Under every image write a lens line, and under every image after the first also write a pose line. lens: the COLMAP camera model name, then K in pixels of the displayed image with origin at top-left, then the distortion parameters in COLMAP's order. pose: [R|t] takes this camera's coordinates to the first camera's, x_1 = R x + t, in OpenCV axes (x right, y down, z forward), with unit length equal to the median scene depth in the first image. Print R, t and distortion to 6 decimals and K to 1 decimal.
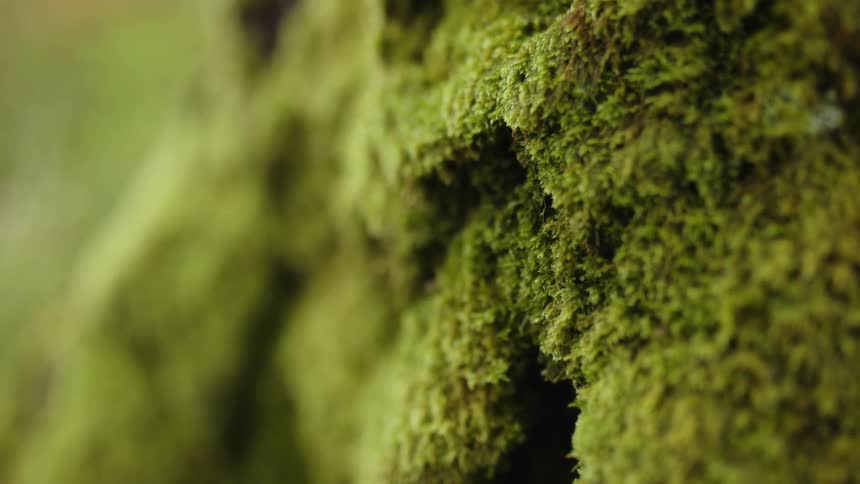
lens RADIAL K [[906.8, 0, 431.0], [0, 906.8, 241.9], [0, 0, 1]] dist [-0.048513, 0.000000]
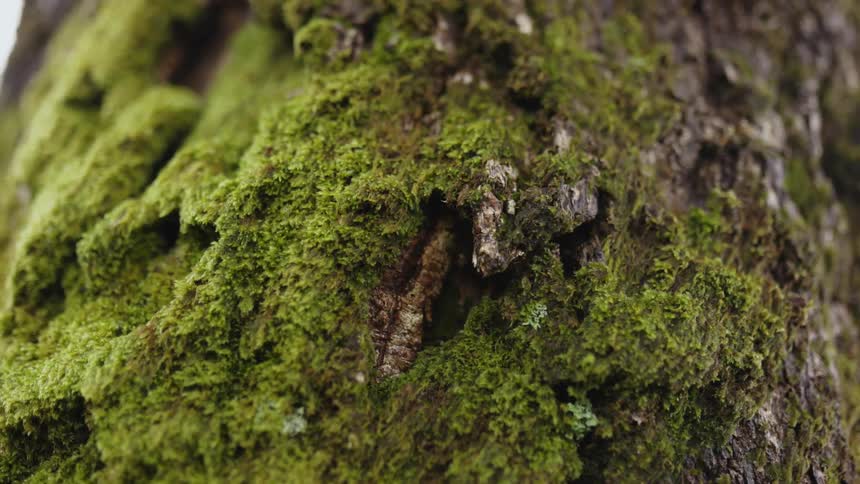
lens RADIAL K [[906.8, 0, 429.6], [0, 906.8, 240.3], [0, 0, 1]] dist [-0.048513, 0.000000]
pose [[0.918432, 0.237987, 0.315981, 0.086027], [-0.105965, 0.917604, -0.383112, 0.127995], [-0.381121, 0.318380, 0.867975, -0.478343]]
